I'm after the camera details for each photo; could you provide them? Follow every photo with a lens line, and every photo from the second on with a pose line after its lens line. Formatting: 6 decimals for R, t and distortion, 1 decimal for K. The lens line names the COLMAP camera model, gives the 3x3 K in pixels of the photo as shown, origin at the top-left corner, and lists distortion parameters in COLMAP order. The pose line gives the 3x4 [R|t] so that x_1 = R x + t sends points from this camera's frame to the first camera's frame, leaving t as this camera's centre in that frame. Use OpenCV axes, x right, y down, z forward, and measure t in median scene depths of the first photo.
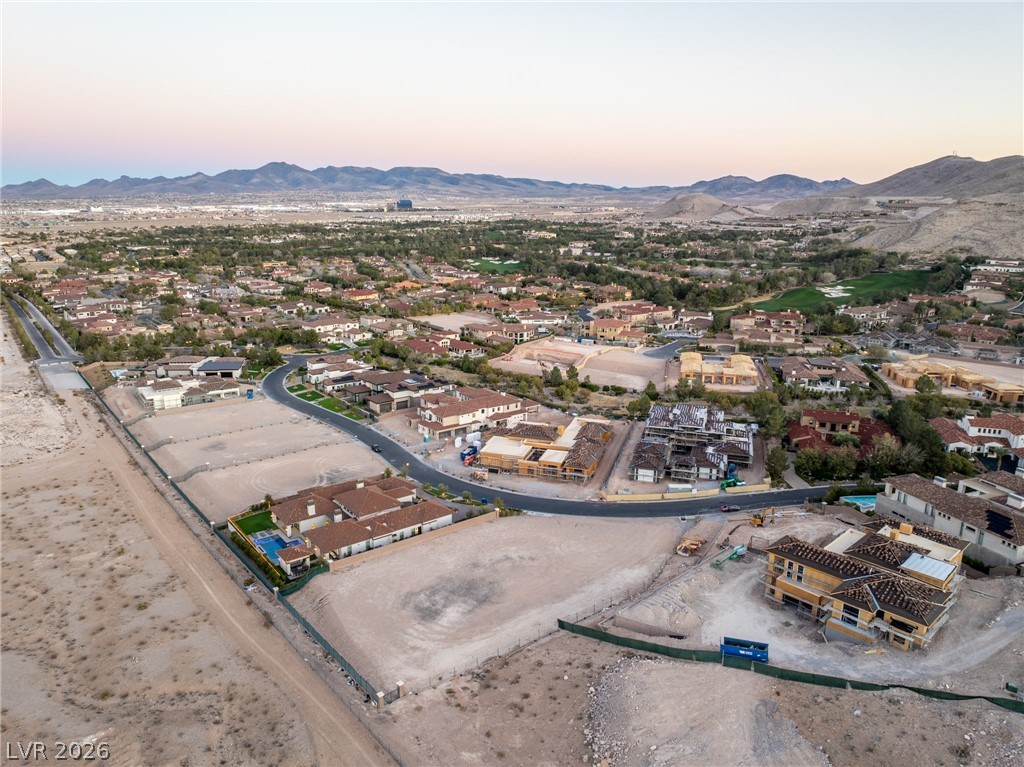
lens RADIAL K [[717.9, 0, 512.0], [0, 717.9, 383.5], [0, 0, 1]] dist [-0.039087, 0.000202]
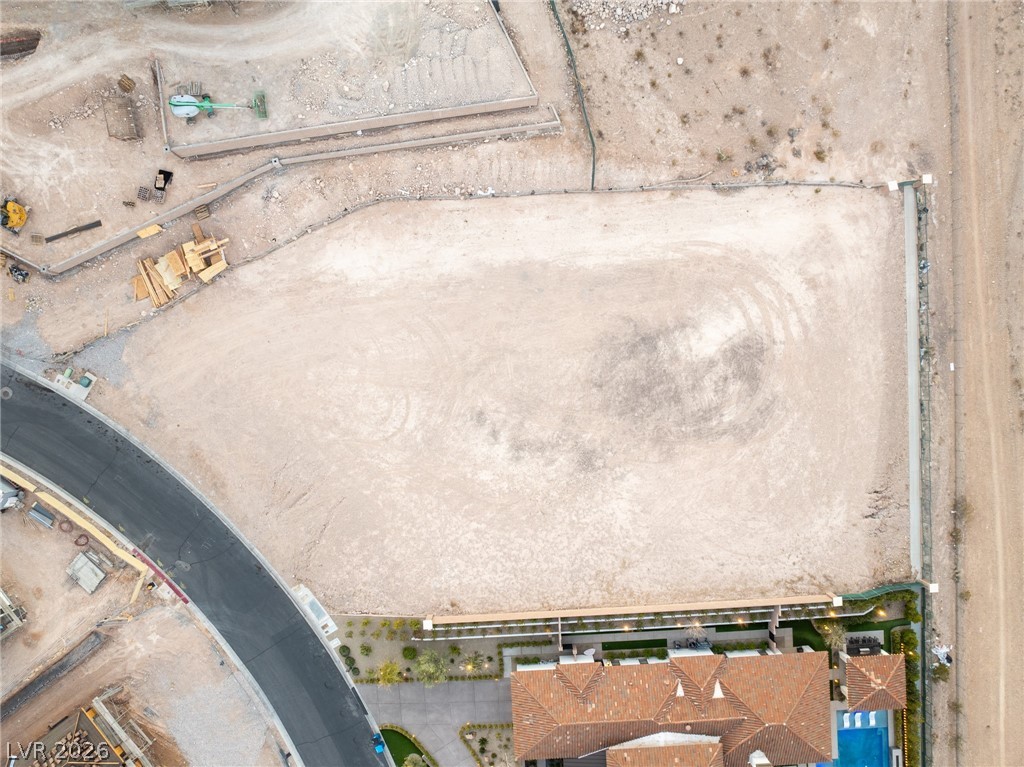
lens RADIAL K [[717.9, 0, 512.0], [0, 717.9, 383.5], [0, 0, 1]] dist [-0.039087, 0.000202]
pose [[-0.820374, -0.571743, -0.009841, 0.027998], [0.132933, -0.207423, 0.969177, -0.229422], [-0.556161, 0.793779, 0.246168, 0.844056]]
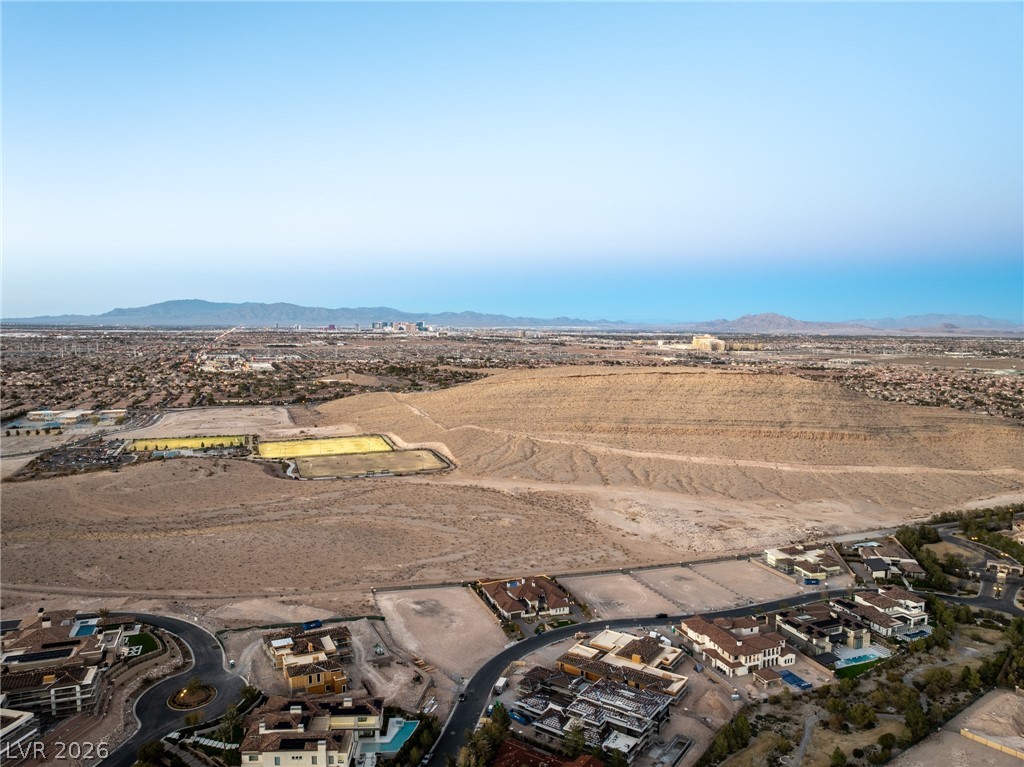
lens RADIAL K [[717.9, 0, 512.0], [0, 717.9, 383.5], [0, 0, 1]] dist [-0.039087, 0.000202]
pose [[-0.289910, 0.079653, -0.953734, 1.759844], [-0.243515, 0.957593, 0.153998, -0.722469], [0.925555, 0.276894, -0.258219, 1.474862]]
